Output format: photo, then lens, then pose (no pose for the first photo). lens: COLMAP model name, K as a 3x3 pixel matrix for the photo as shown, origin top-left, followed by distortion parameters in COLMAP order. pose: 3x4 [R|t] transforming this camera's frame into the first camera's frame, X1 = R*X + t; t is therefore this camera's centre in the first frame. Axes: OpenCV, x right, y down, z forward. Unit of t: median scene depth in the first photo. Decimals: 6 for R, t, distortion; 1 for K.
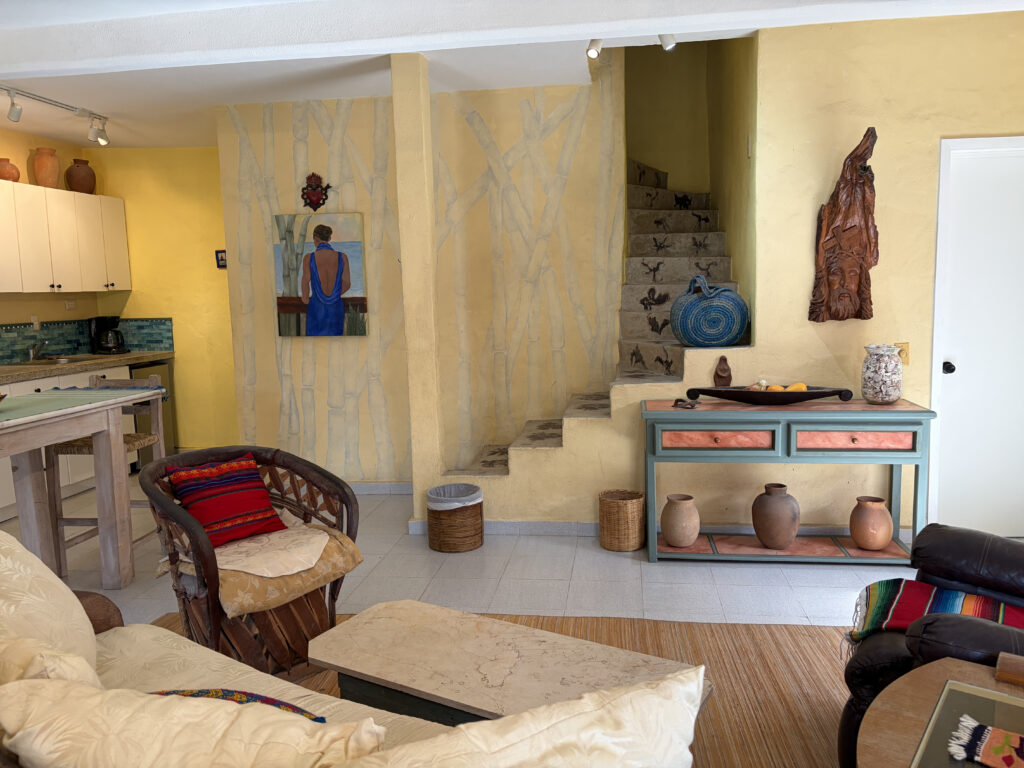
lens RADIAL K [[764.7, 0, 521.1], [0, 764.7, 383.2], [0, 0, 1]] dist [0.044502, -0.043275]
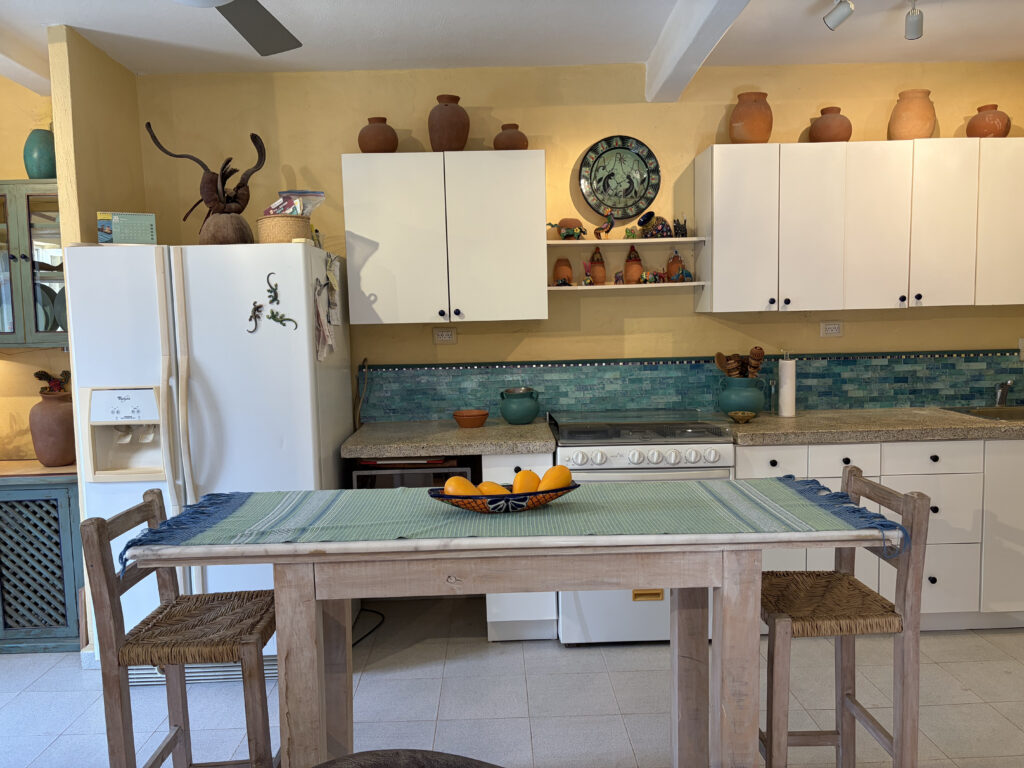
lens RADIAL K [[764.7, 0, 510.3], [0, 764.7, 388.8], [0, 0, 1]] dist [0.044502, -0.043275]
pose [[0.157742, 0.106093, -0.981765, -0.062072], [-0.101188, 0.990715, 0.090803, -0.080609], [0.982282, 0.085019, 0.167013, 0.618422]]
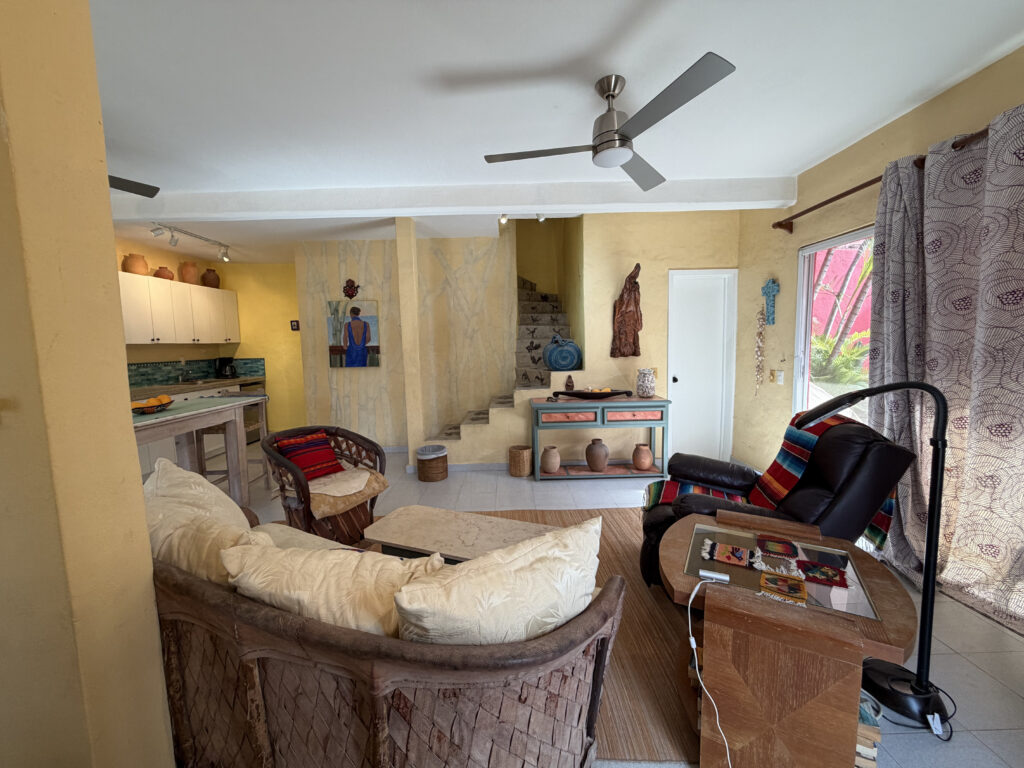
lens RADIAL K [[404.9, 0, 507.5], [0, 404.9, 383.4], [0, 0, 1]] dist [0.001859, 0.000422]
pose [[0.989929, -0.011674, 0.141081, -0.043415], [0.015699, 0.999500, -0.027450, 0.011853], [-0.140690, 0.029389, 0.989617, -0.009166]]
